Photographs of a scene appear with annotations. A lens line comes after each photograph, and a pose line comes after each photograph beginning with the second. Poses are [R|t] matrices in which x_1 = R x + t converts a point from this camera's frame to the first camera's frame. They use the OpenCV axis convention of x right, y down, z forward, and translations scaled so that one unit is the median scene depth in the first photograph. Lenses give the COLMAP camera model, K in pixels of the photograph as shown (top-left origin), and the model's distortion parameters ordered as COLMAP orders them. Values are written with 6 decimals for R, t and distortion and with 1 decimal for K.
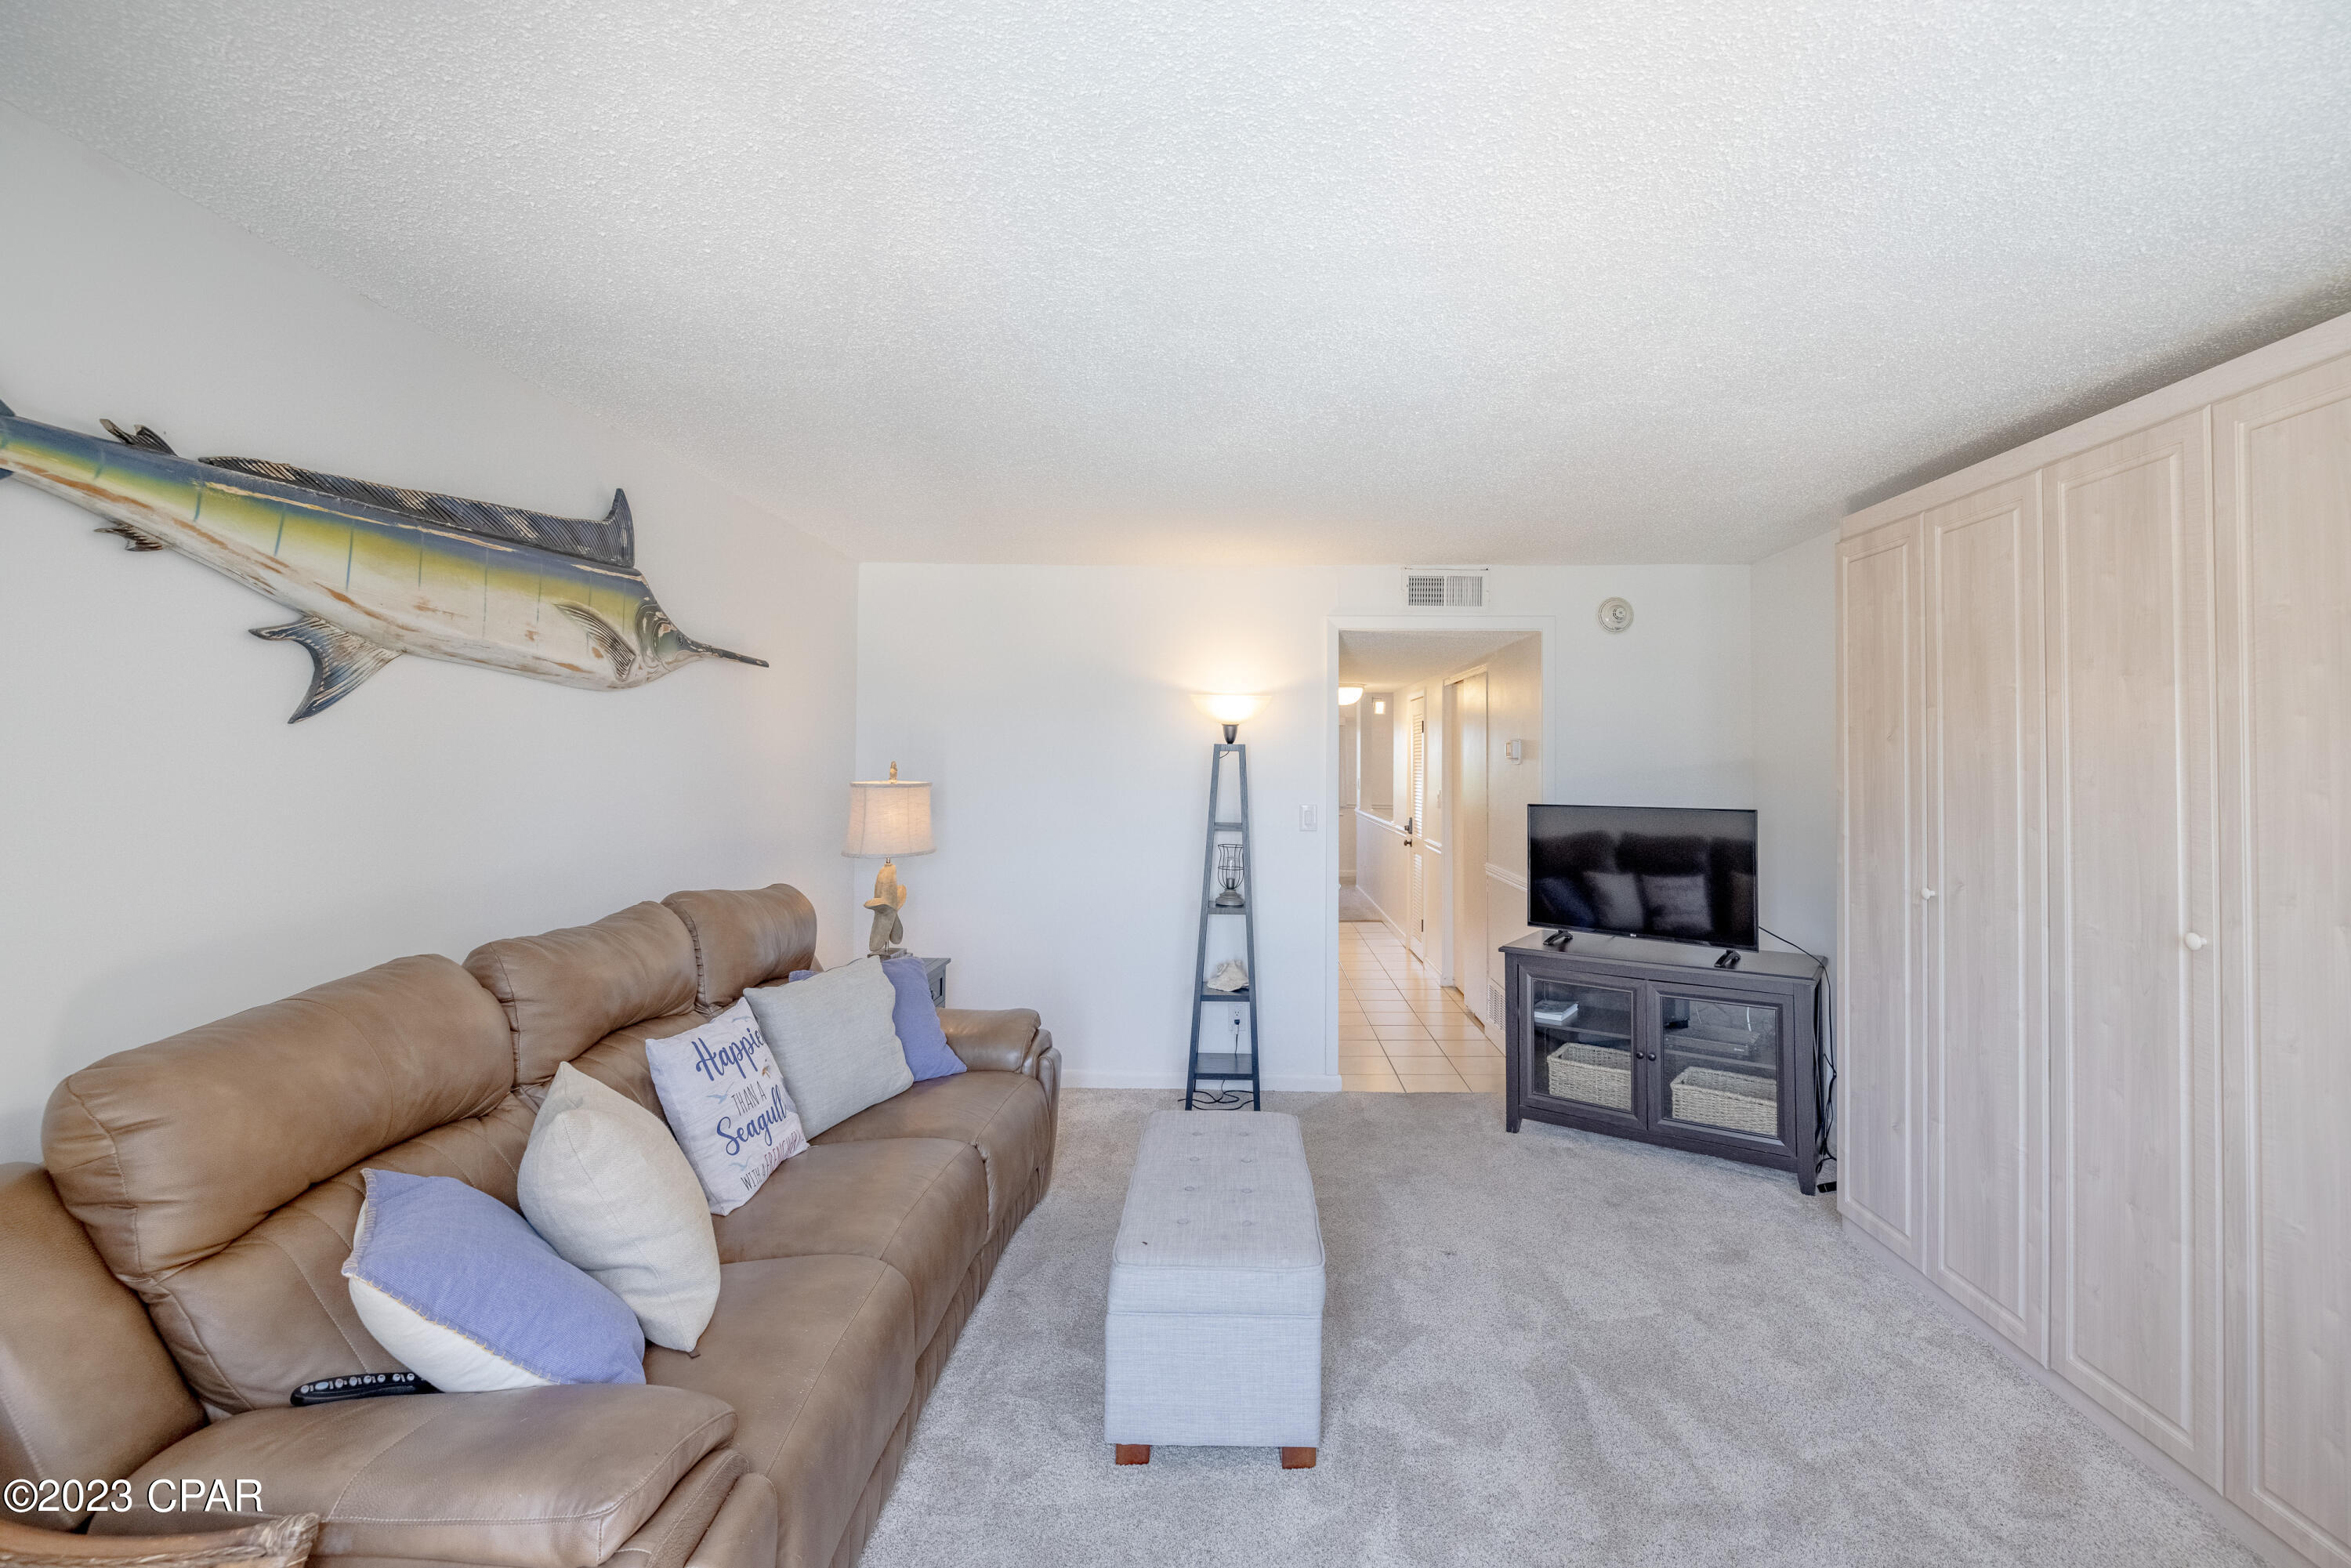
lens RADIAL K [[989.6, 0, 1169.5], [0, 989.6, 790.0], [0, 0, 1]] dist [-0.000690, -0.000316]
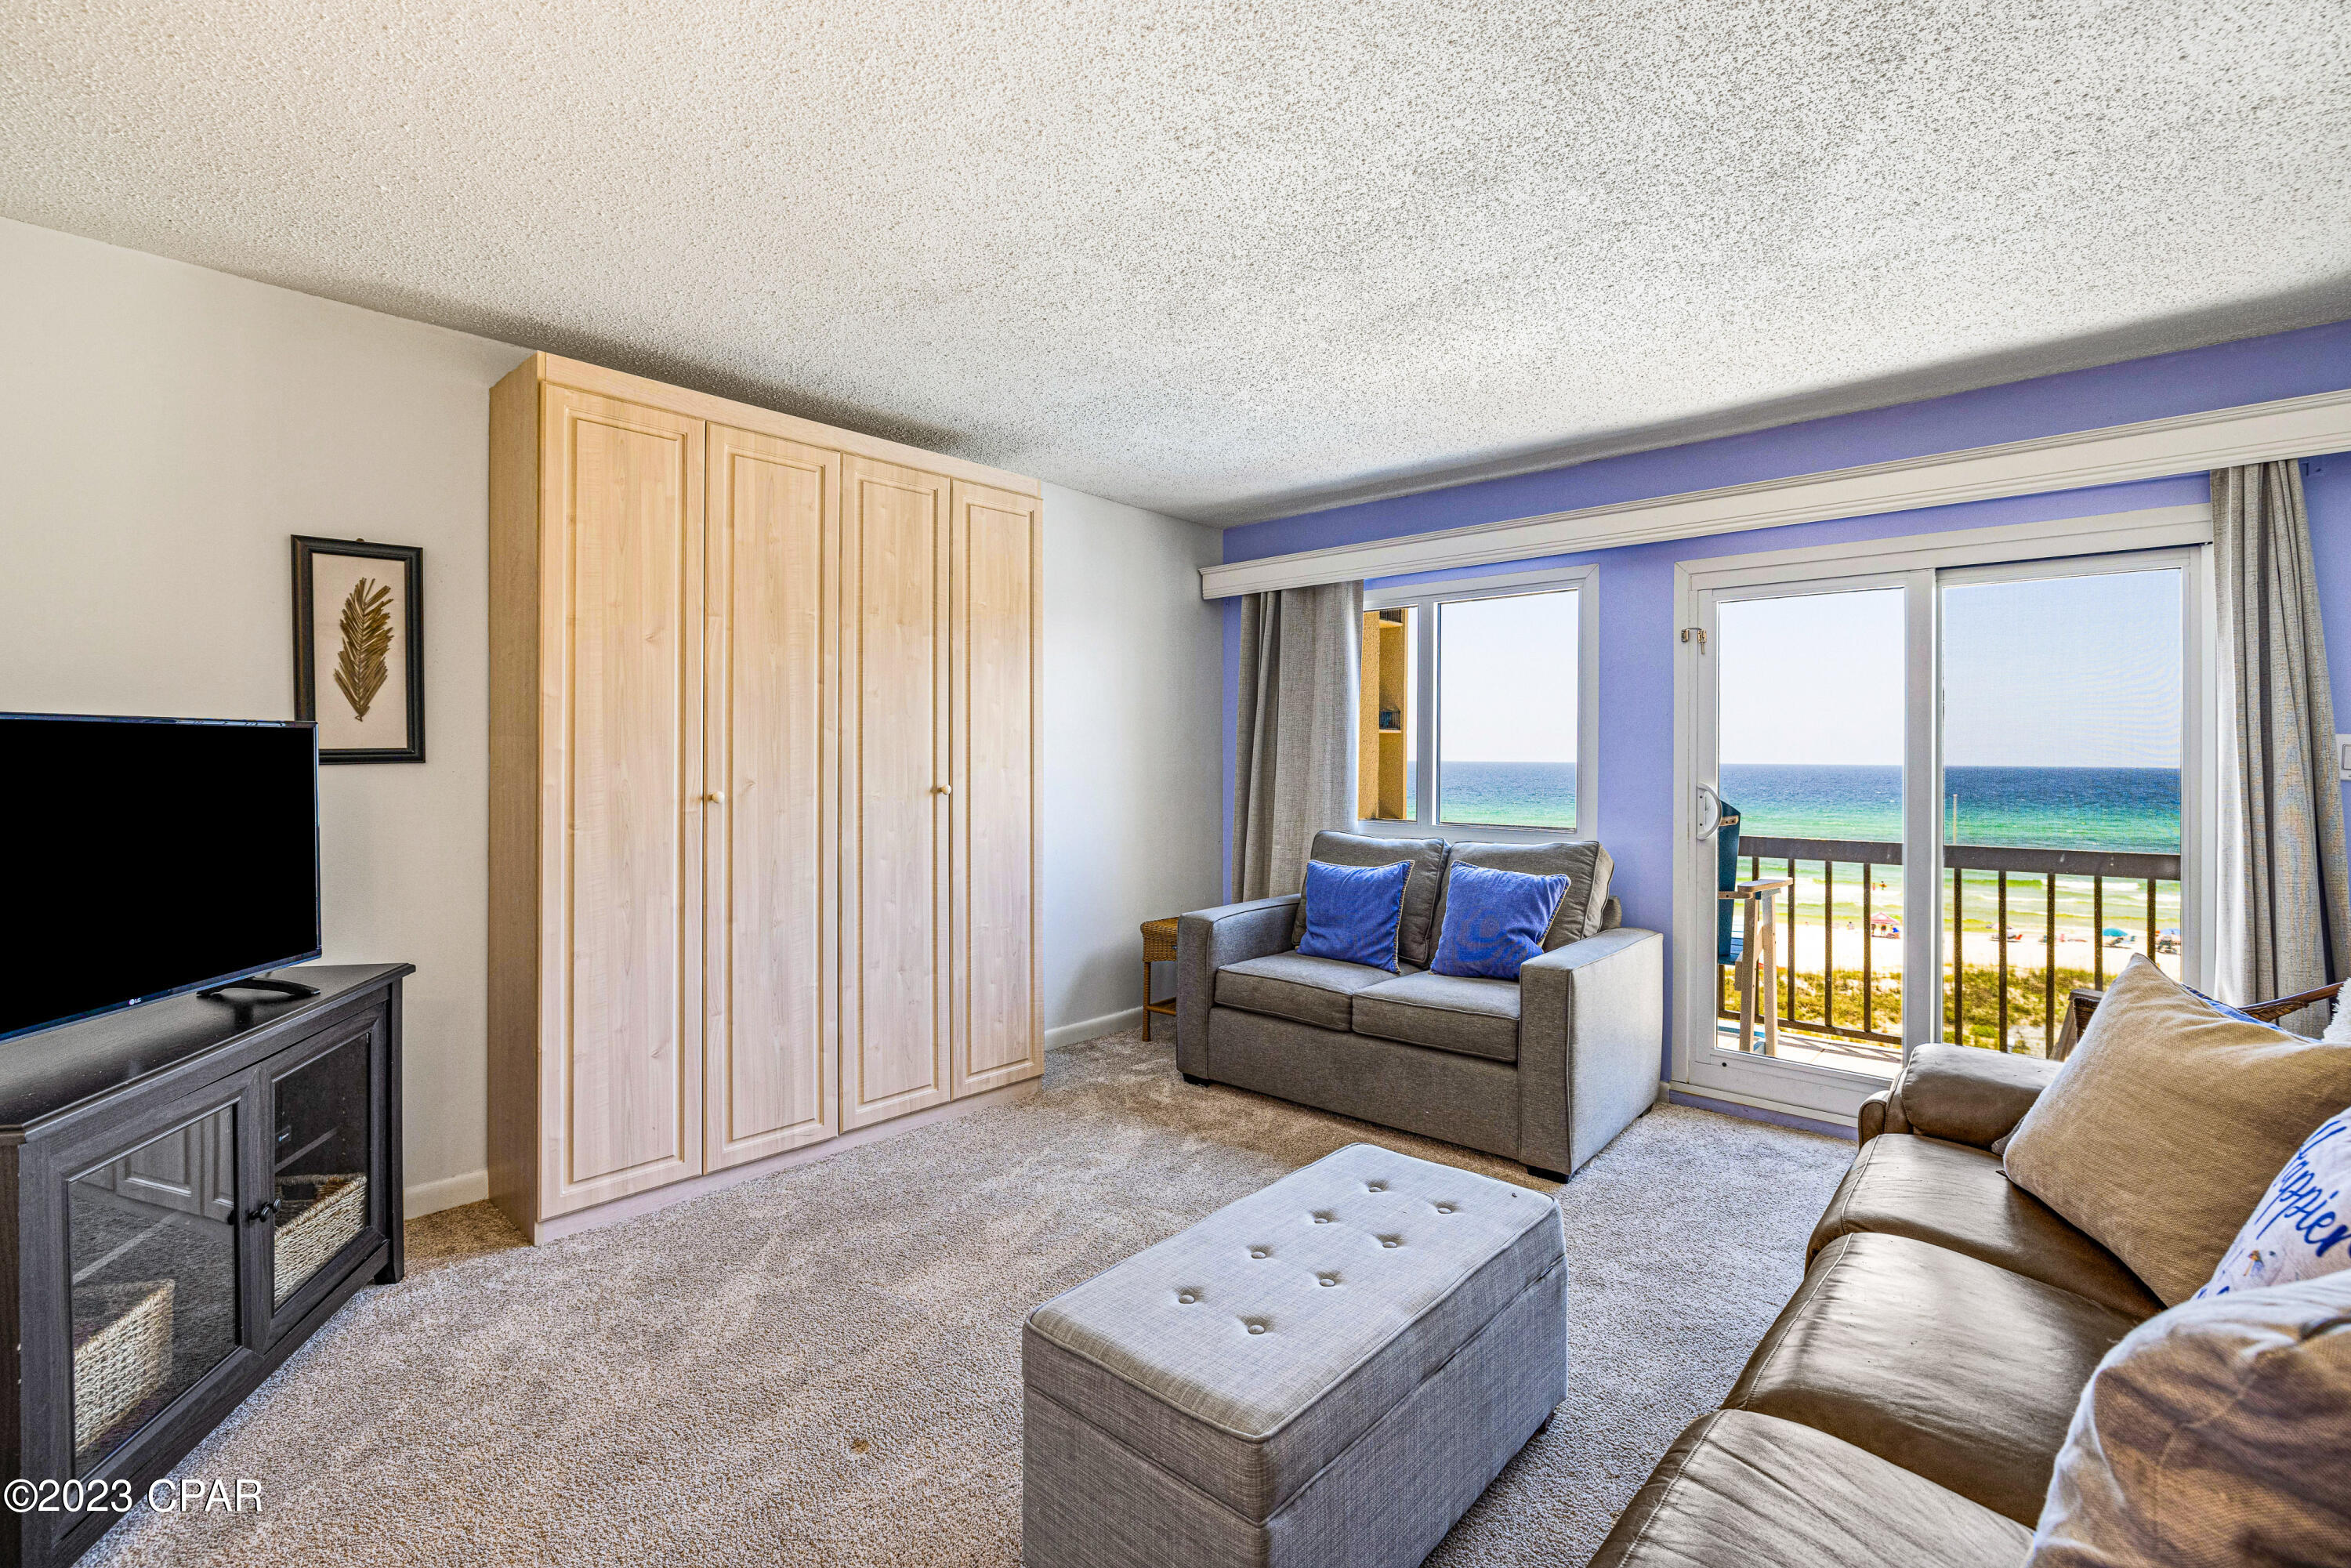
lens RADIAL K [[1047.4, 0, 1170.4], [0, 1047.4, 772.4], [0, 0, 1]] dist [0.001140, 0.000077]
pose [[-0.765538, -0.015313, 0.643209, -0.296901], [0.010951, 0.999262, 0.036823, 0.043367], [-0.643298, 0.035233, -0.764805, 1.520511]]
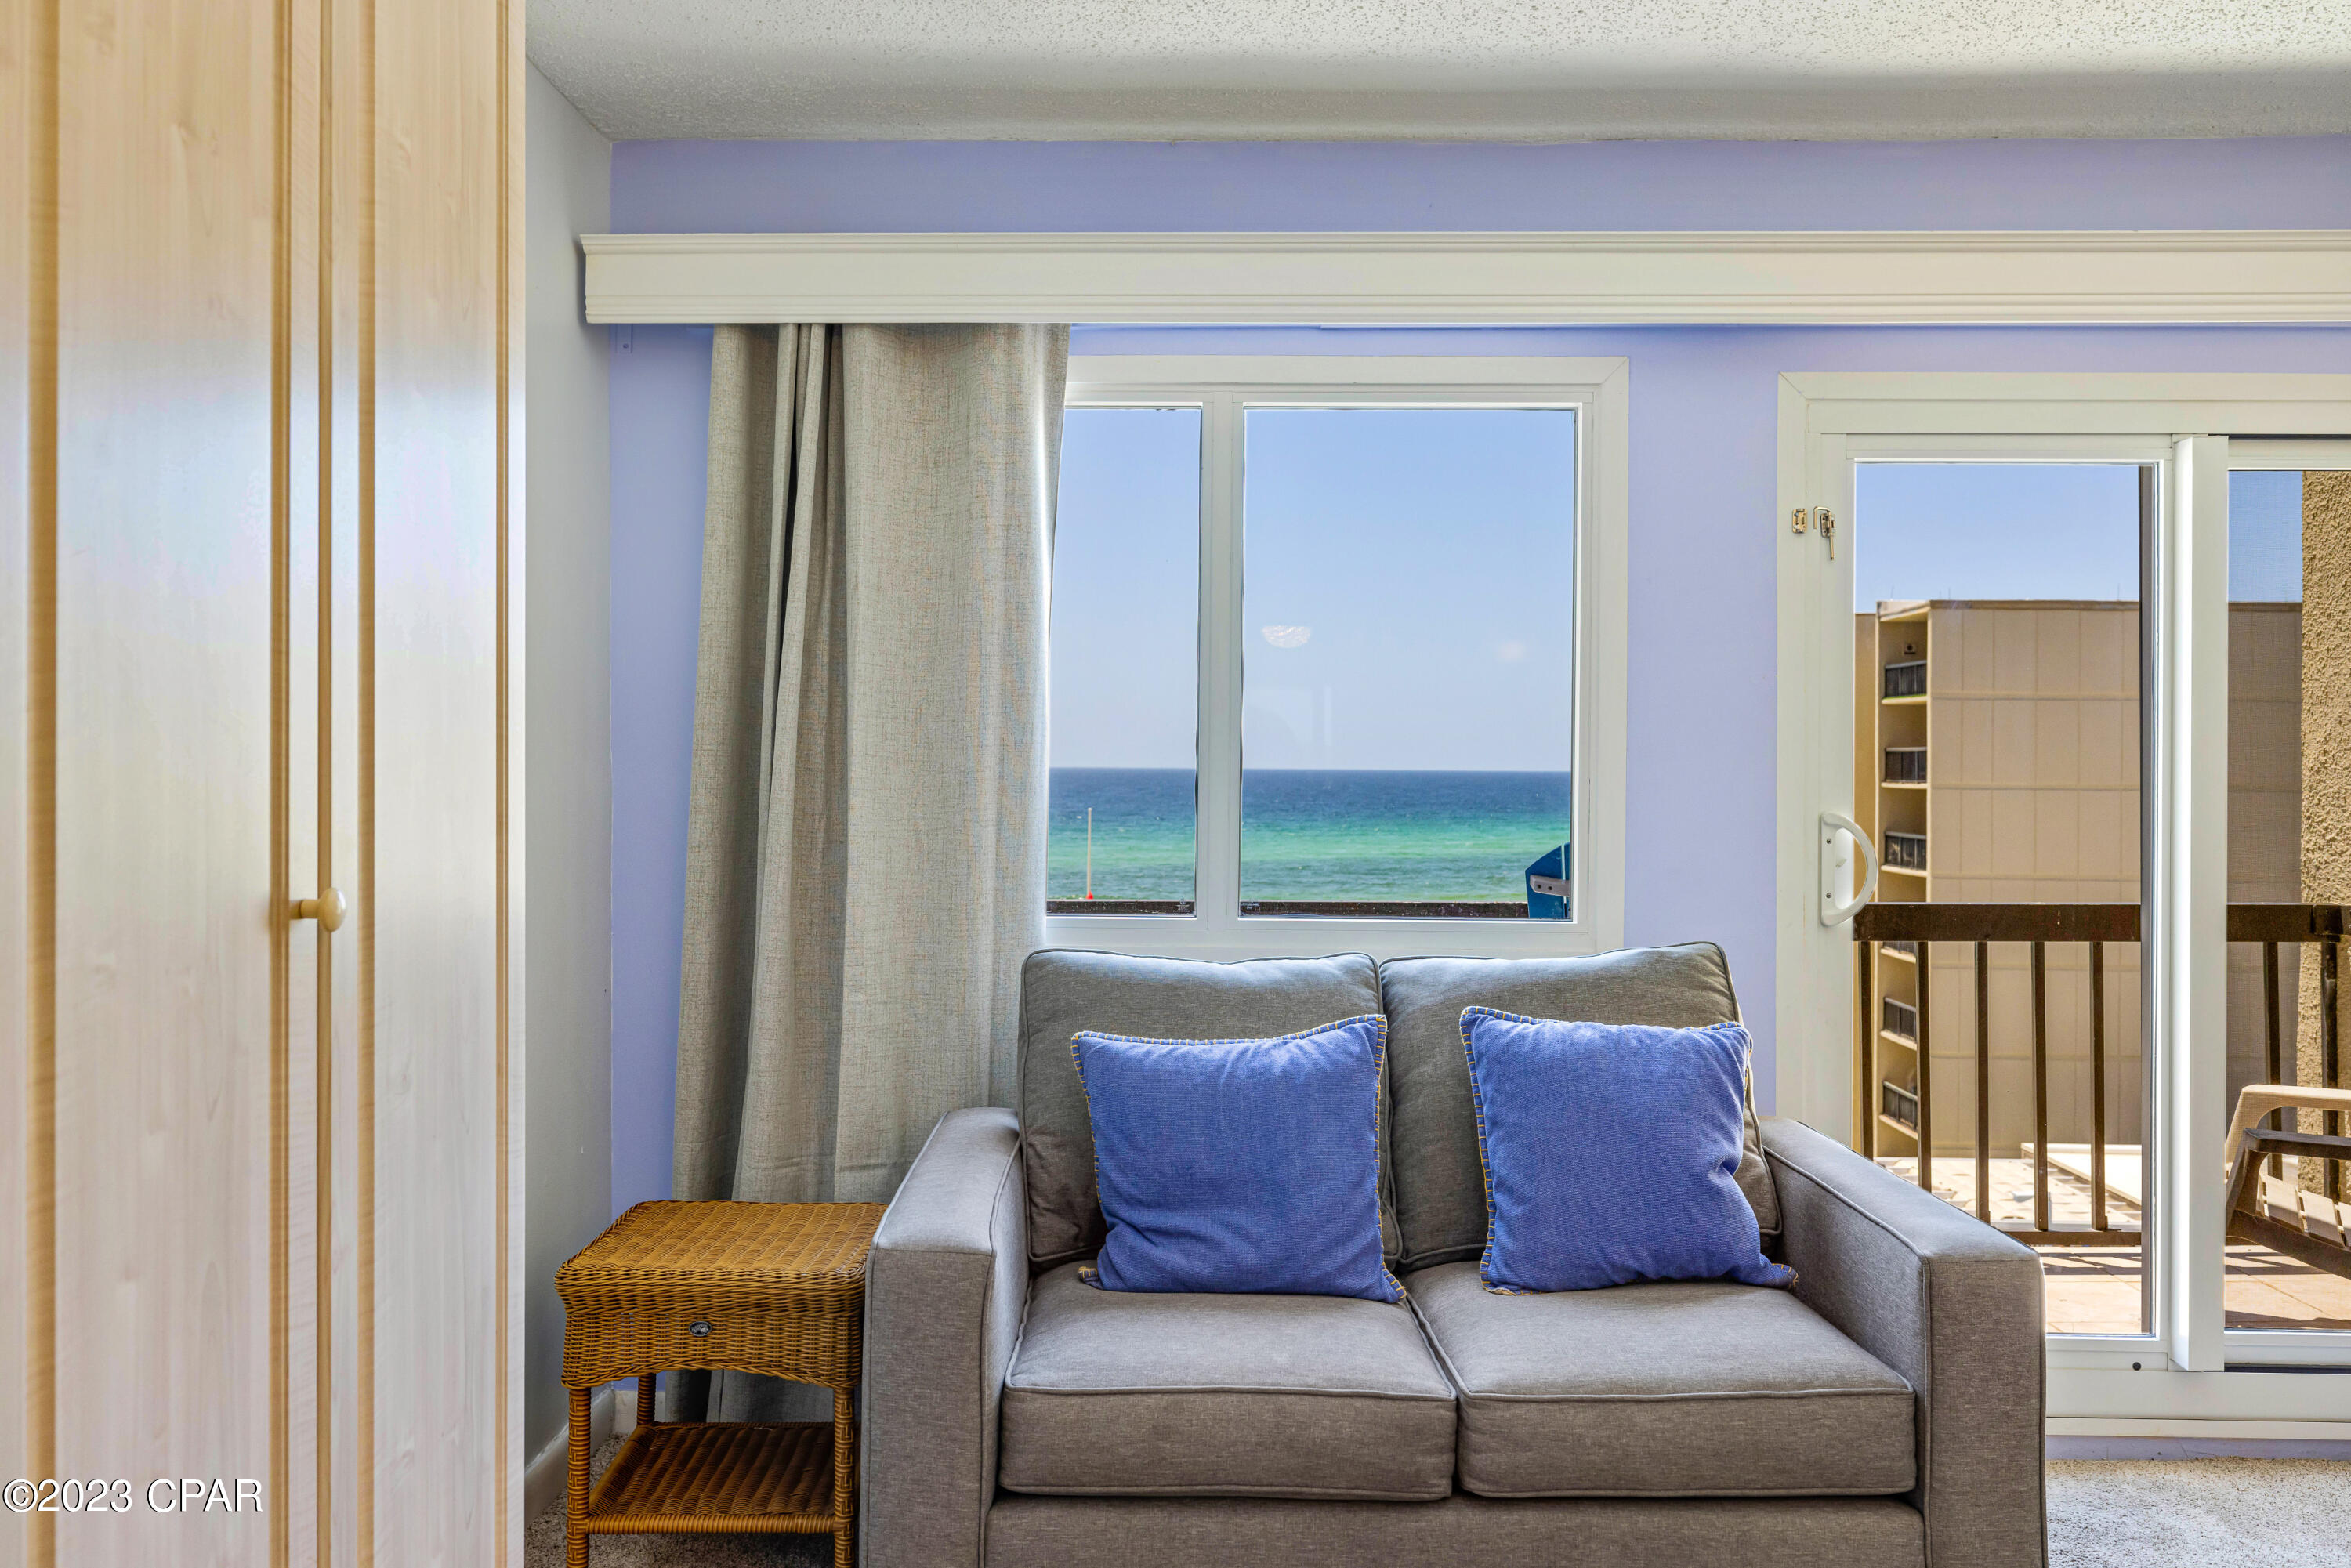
lens RADIAL K [[1809.3, 0, 1175.5], [0, 1809.3, 784.0], [0, 0, 1]] dist [0.001620, 0.002936]
pose [[-0.999778, -0.007423, -0.019727, 0.519407], [-0.008255, 0.999066, 0.042415, 0.048509], [0.019394, 0.042568, -0.998905, 1.217499]]
